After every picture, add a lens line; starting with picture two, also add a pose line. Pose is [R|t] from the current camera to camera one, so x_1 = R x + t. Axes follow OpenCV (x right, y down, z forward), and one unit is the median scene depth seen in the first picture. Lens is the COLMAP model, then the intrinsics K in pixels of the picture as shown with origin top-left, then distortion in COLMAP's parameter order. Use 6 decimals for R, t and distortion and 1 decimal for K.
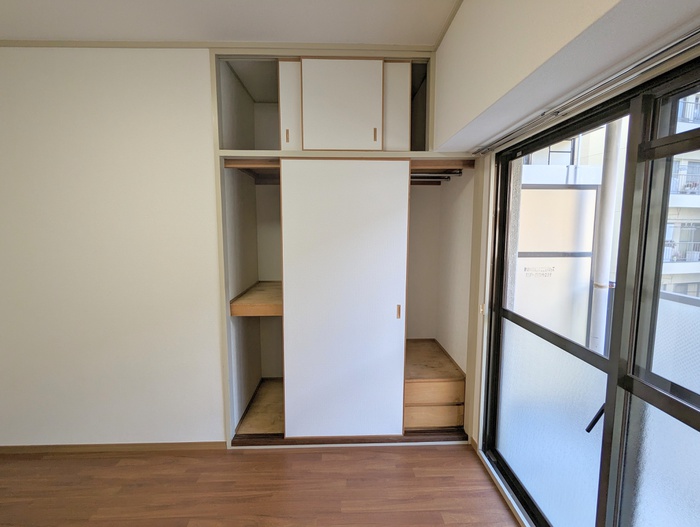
lens RADIAL K [[336.2, 0, 350.0], [0, 336.2, 263.5], [0, 0, 1]] dist [0.015429, -0.011450]
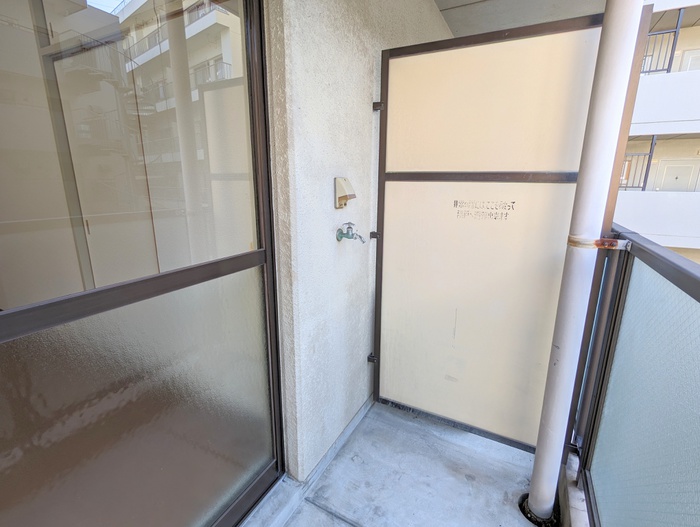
lens RADIAL K [[336.2, 0, 350.0], [0, 336.2, 263.5], [0, 0, 1]] dist [0.015429, -0.011450]
pose [[0.869456, 0.123397, -0.478351, 0.648099], [-0.060657, 0.987640, 0.144524, 0.045570], [0.490272, -0.096642, 0.866195, 0.409371]]
